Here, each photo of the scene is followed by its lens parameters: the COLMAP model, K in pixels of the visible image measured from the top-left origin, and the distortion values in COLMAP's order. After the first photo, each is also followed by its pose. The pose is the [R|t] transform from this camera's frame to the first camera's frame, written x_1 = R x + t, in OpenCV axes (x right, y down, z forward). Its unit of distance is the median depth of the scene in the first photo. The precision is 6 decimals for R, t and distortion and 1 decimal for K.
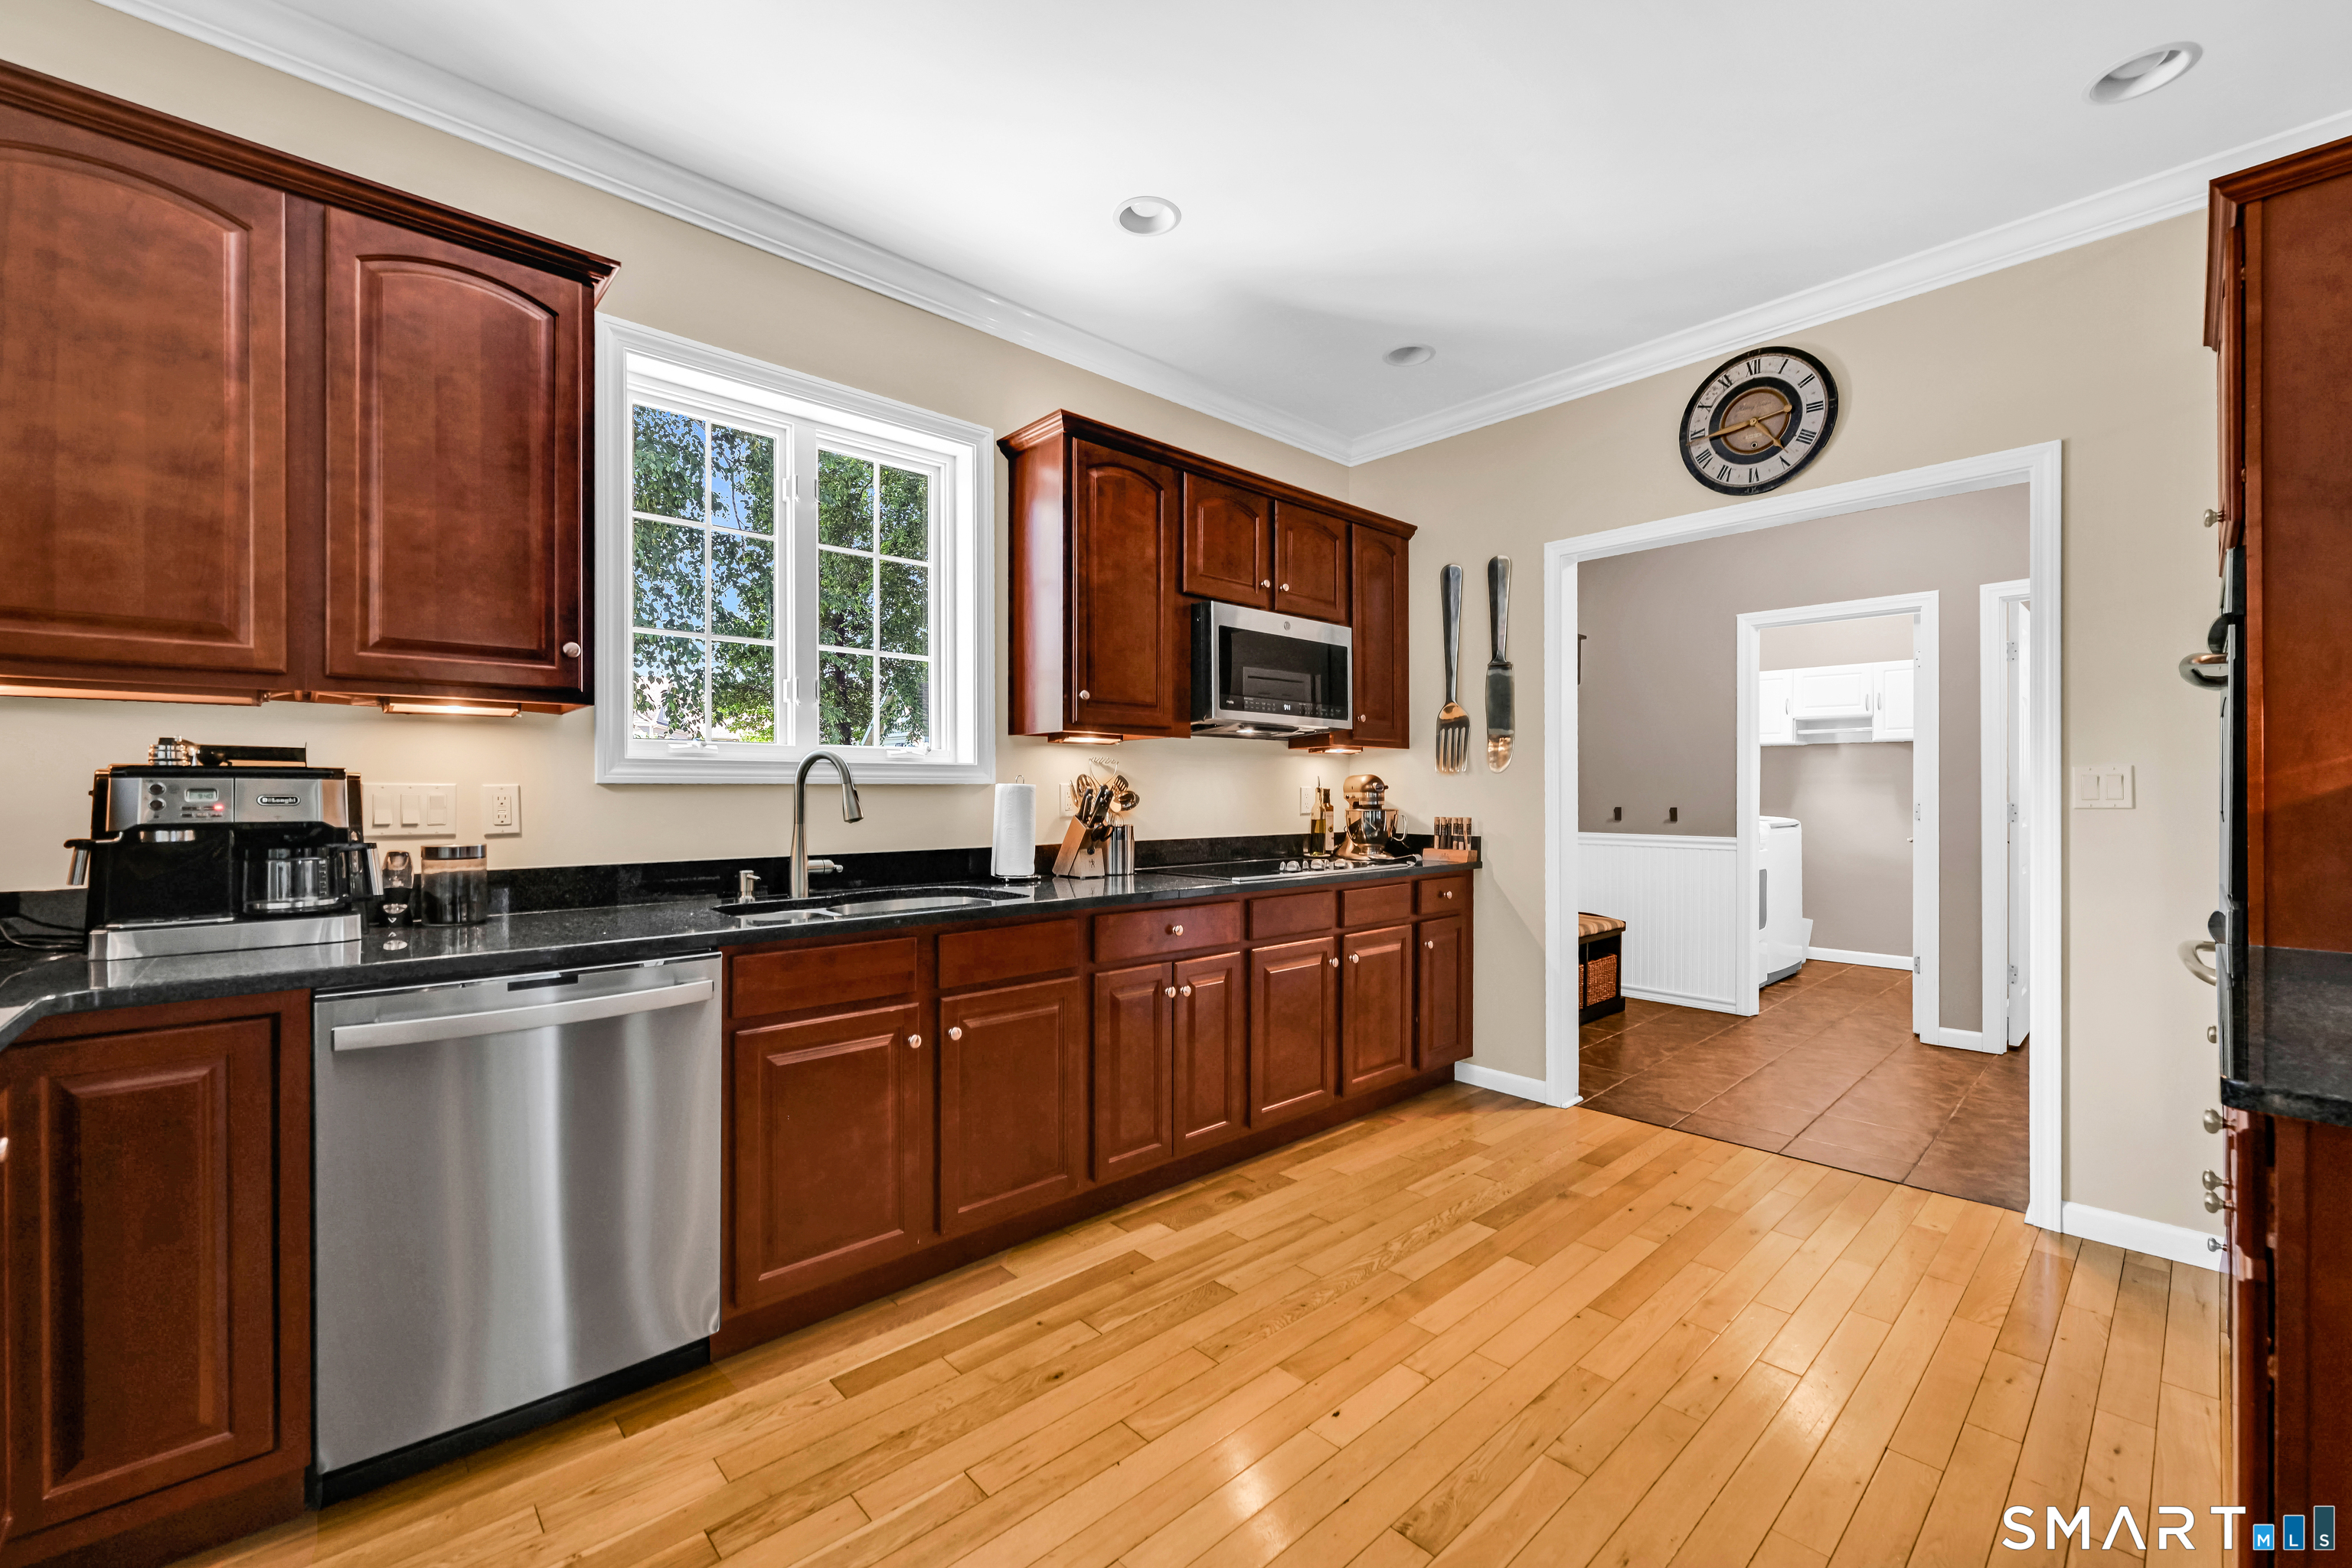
lens RADIAL K [[935.0, 0, 1186.9], [0, 935.0, 796.0], [0, 0, 1]] dist [-0.002511, 0.000271]
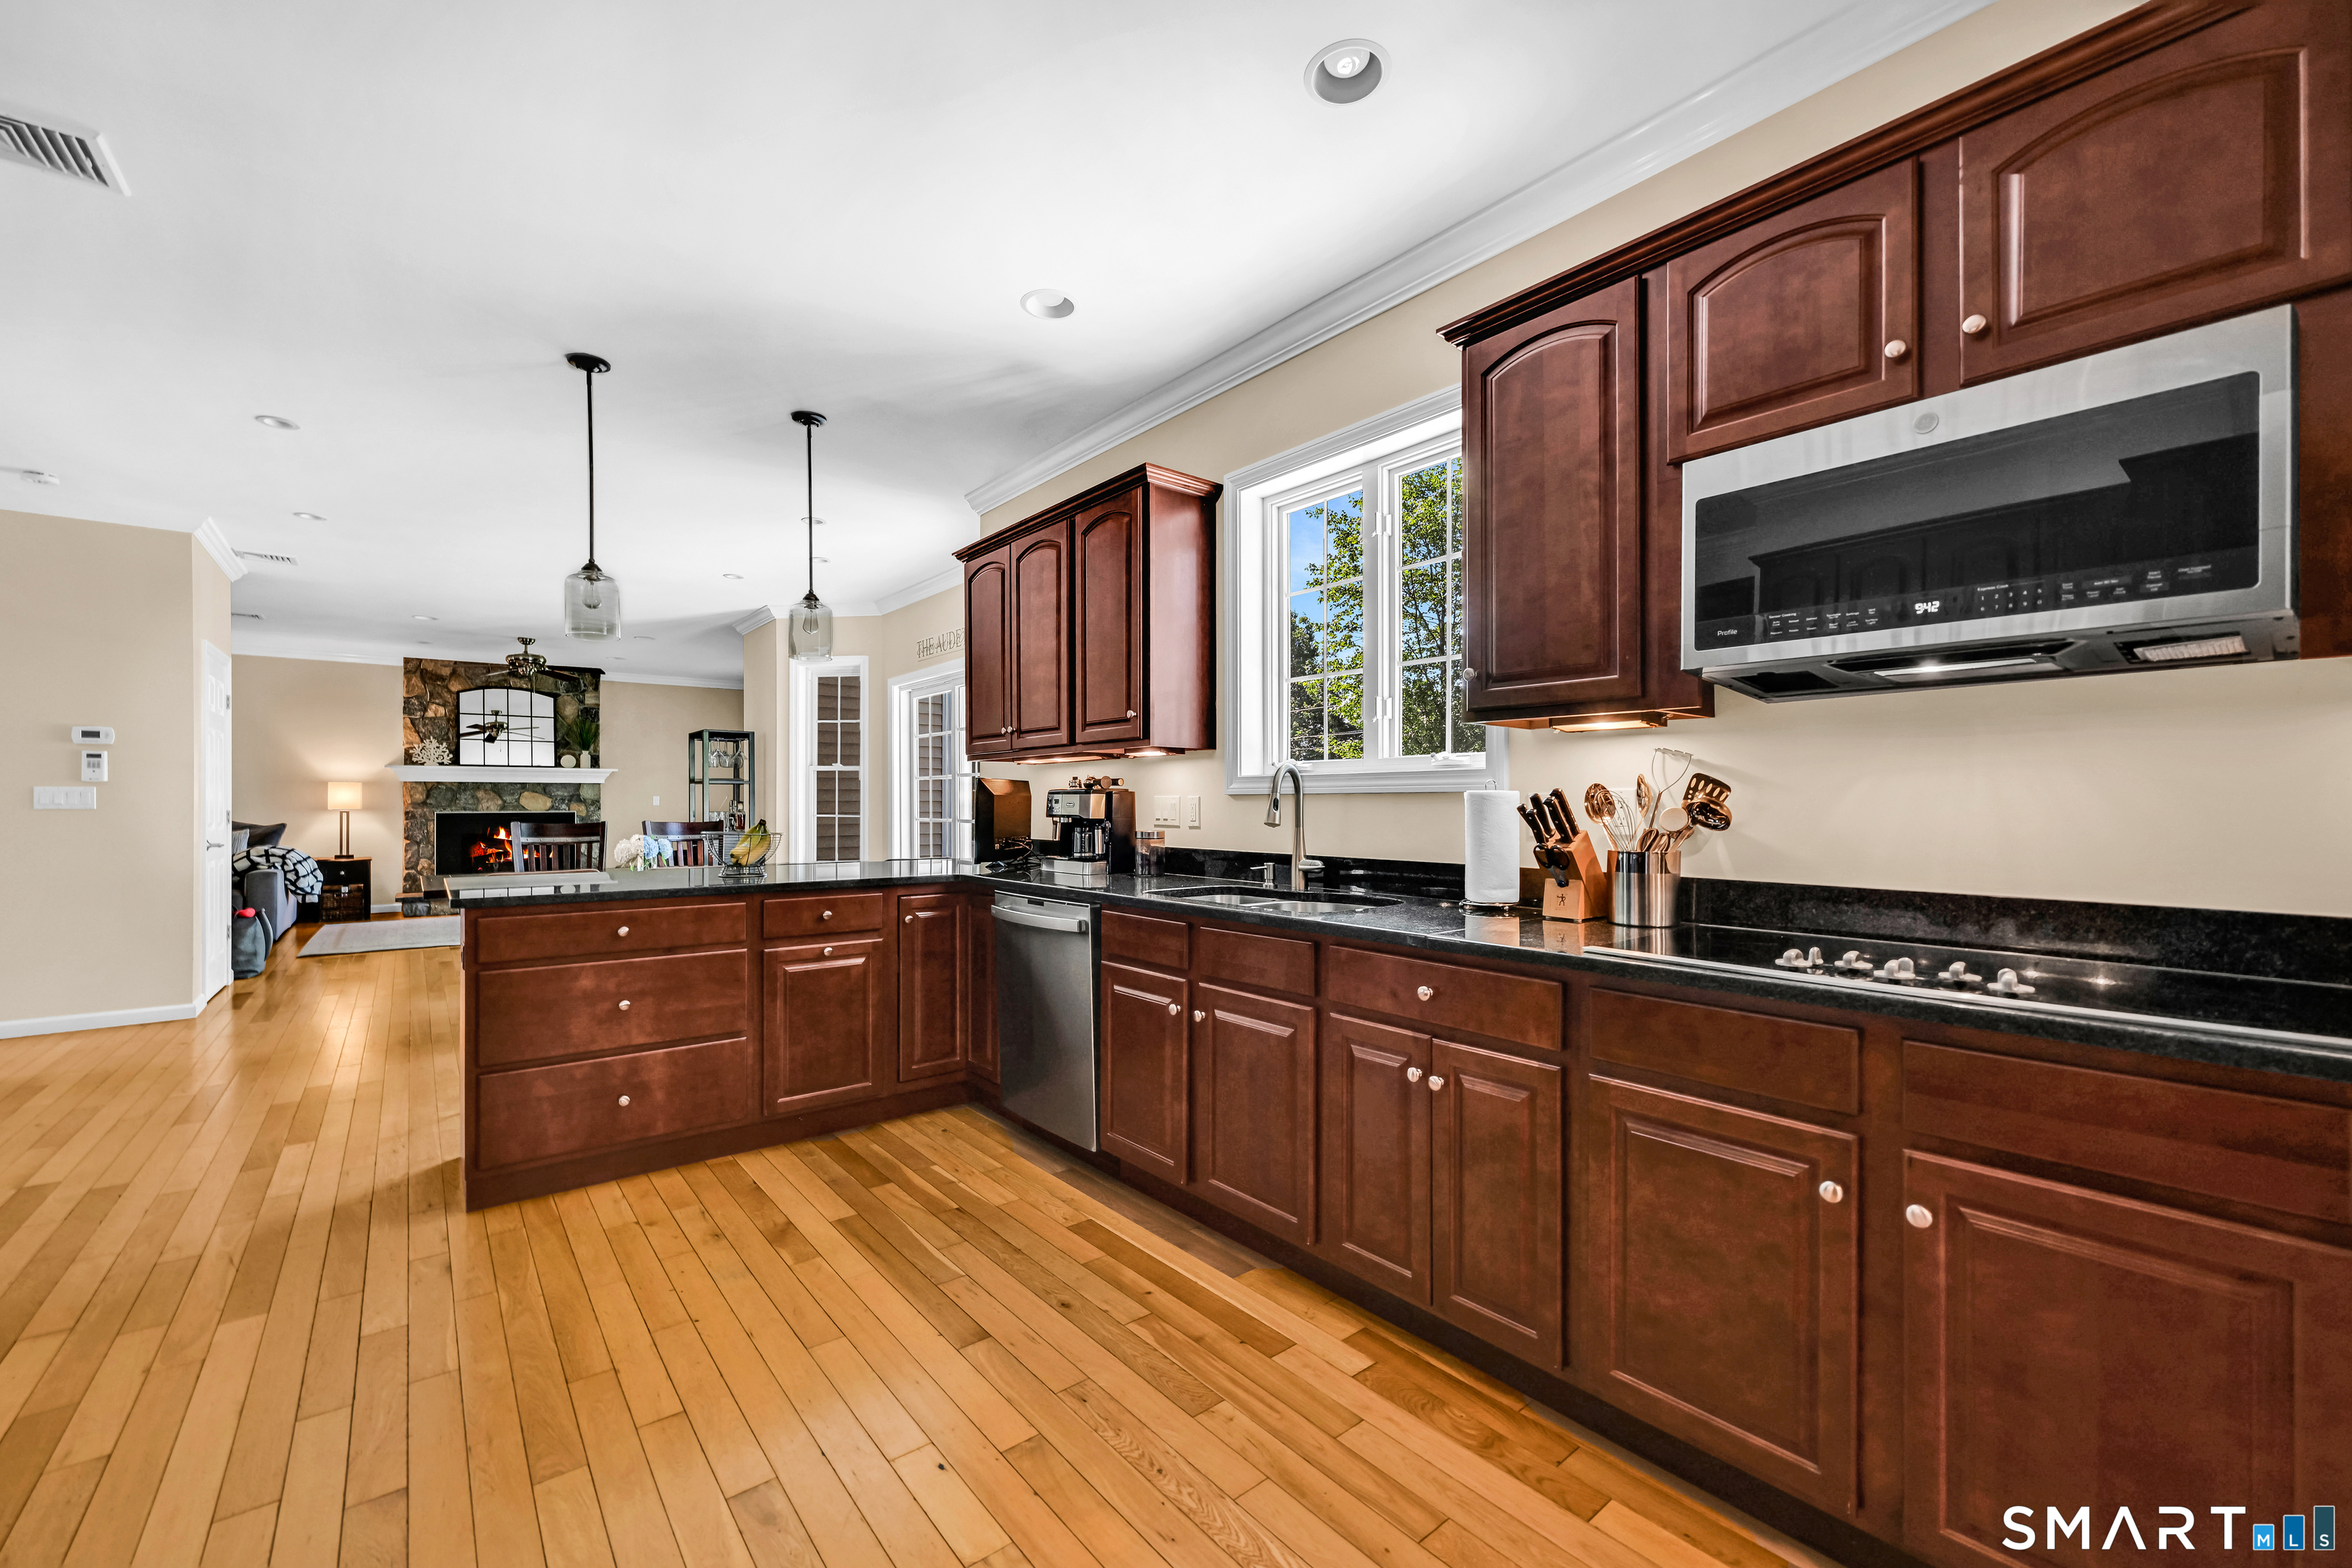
lens RADIAL K [[935.0, 0, 1180.1], [0, 935.0, 801.6], [0, 0, 1]] dist [-0.002511, 0.000271]
pose [[-0.052055, 0.006333, -0.998624, 0.765501], [0.003324, 0.999975, 0.006168, -0.010174], [0.998639, -0.002999, -0.052074, 0.911407]]
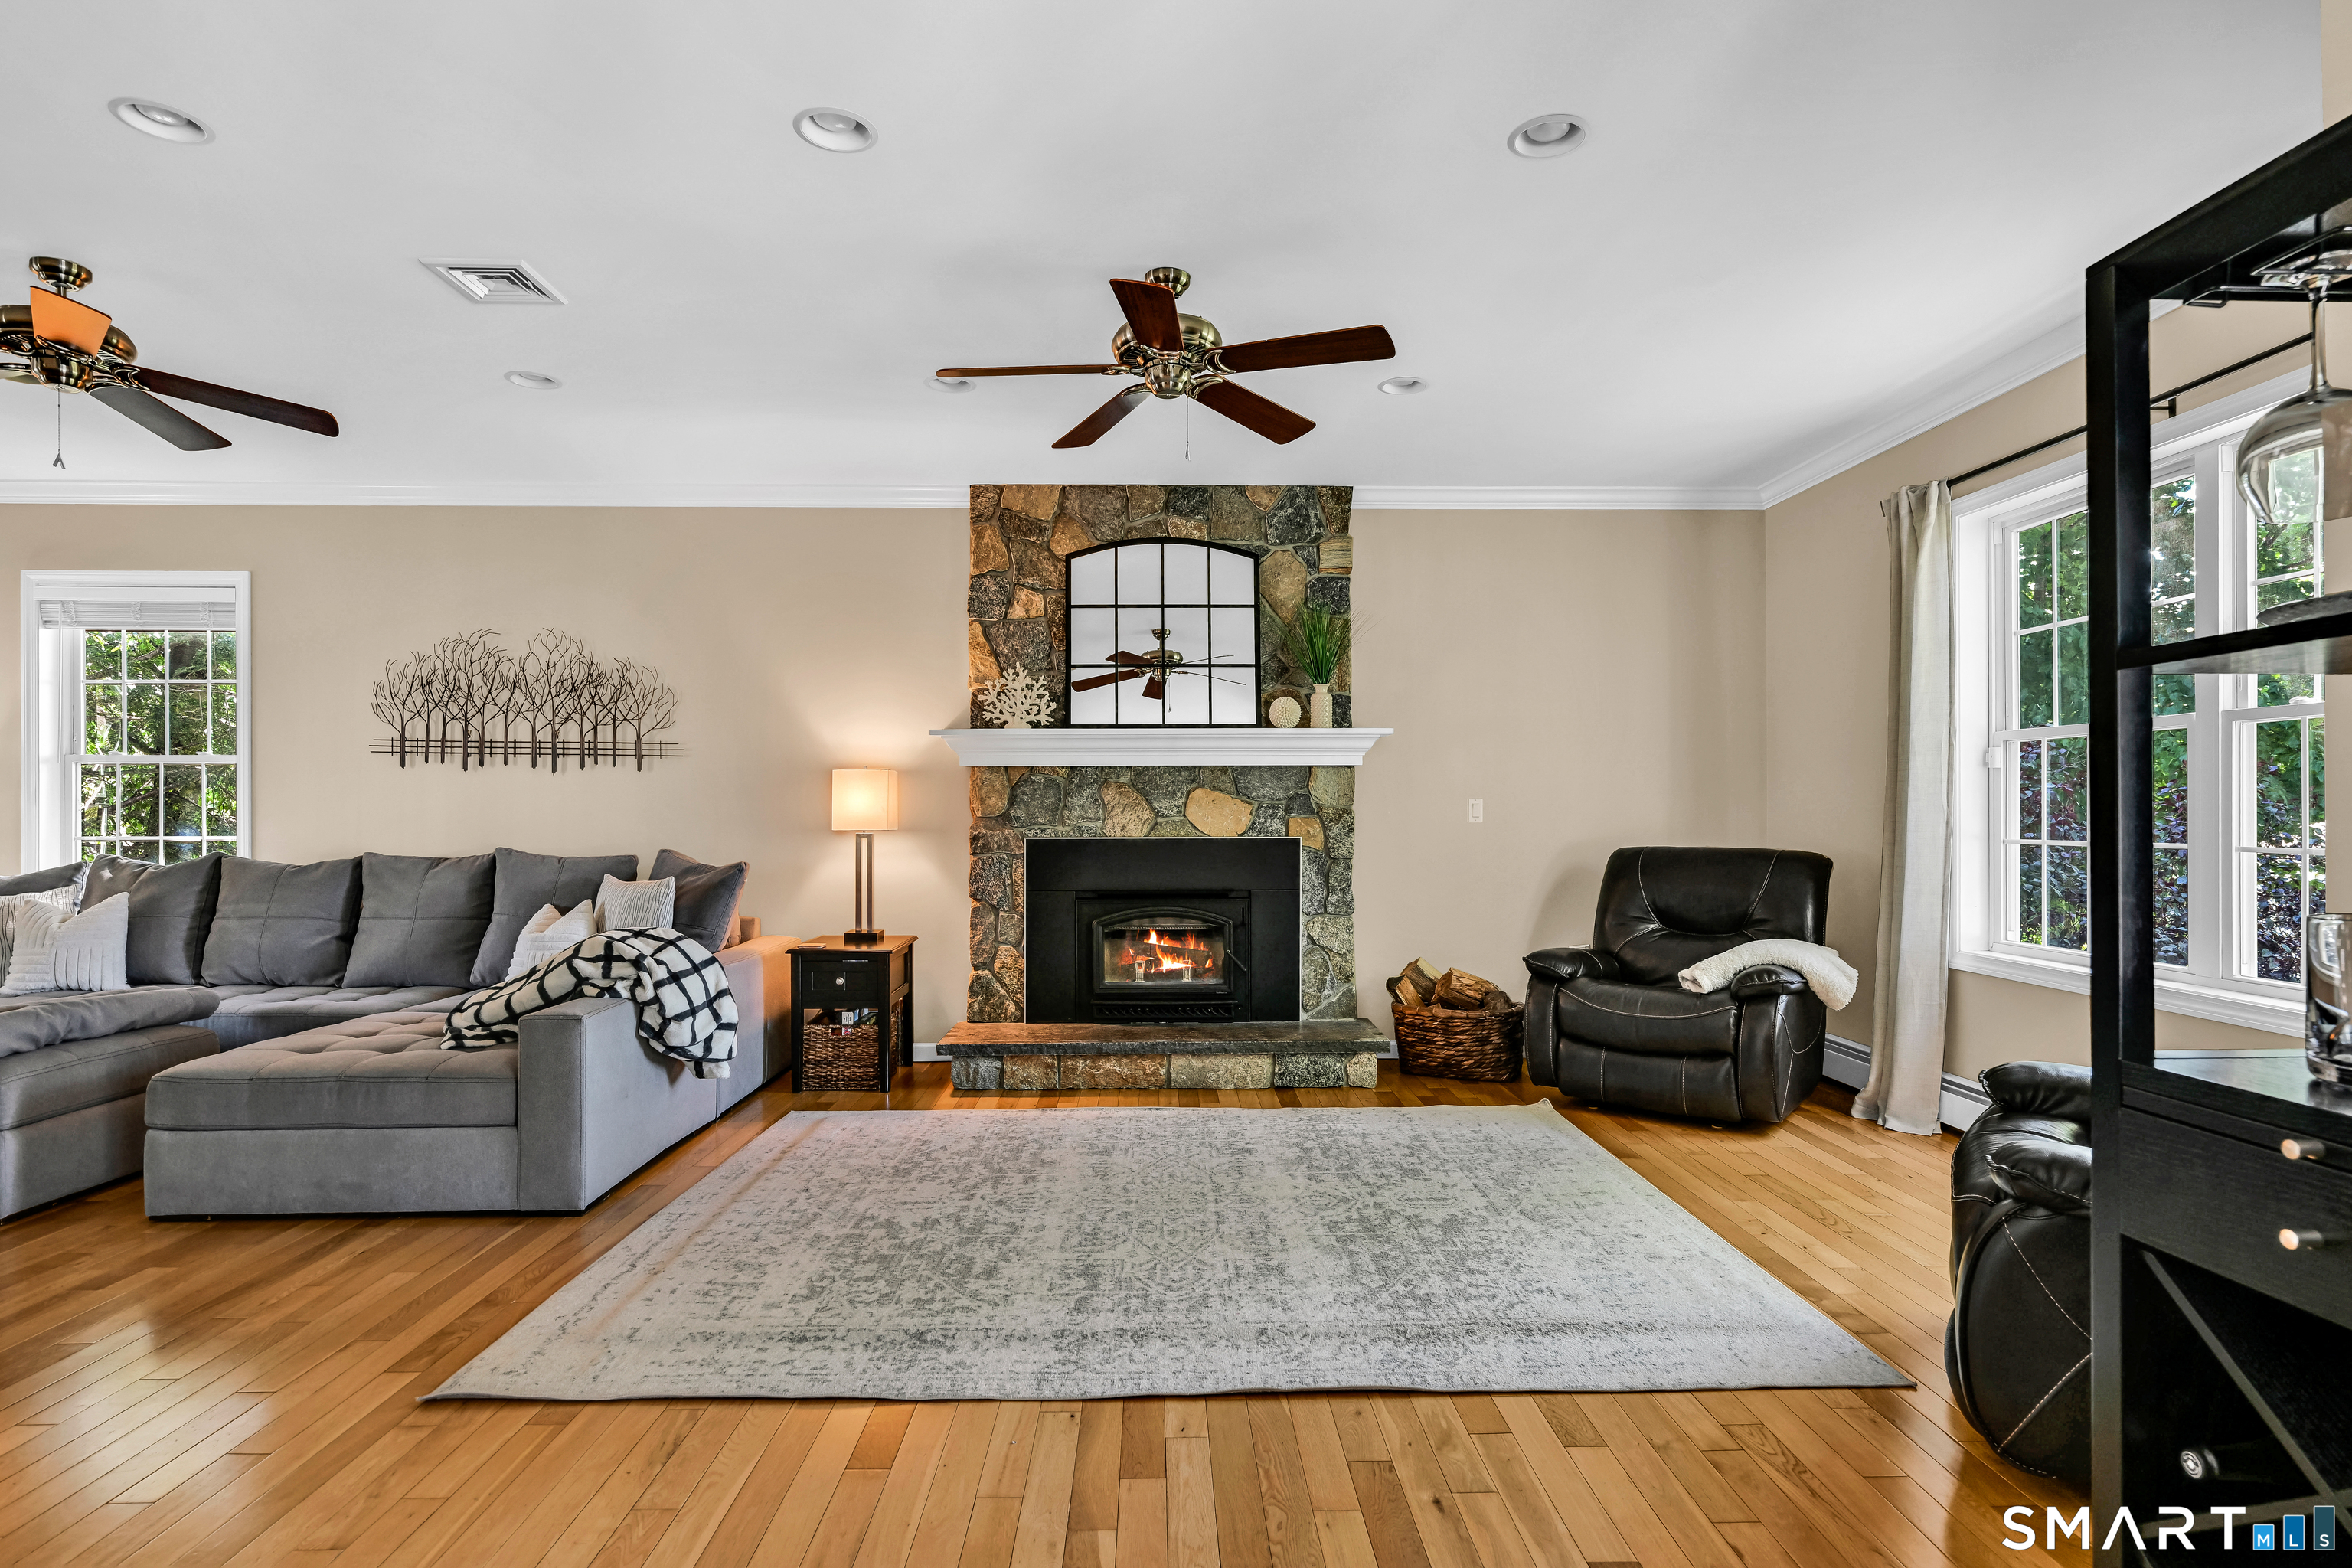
lens RADIAL K [[1268.5, 0, 1184.8], [0, 1268.5, 801.2], [0, 0, 1]] dist [0.000740, -0.000170]
pose [[-0.659425, 0.002927, -0.751764, -1.368429], [0.009054, 0.999951, -0.004048, -0.005779], [0.751716, -0.009476, -0.659419, -0.626161]]
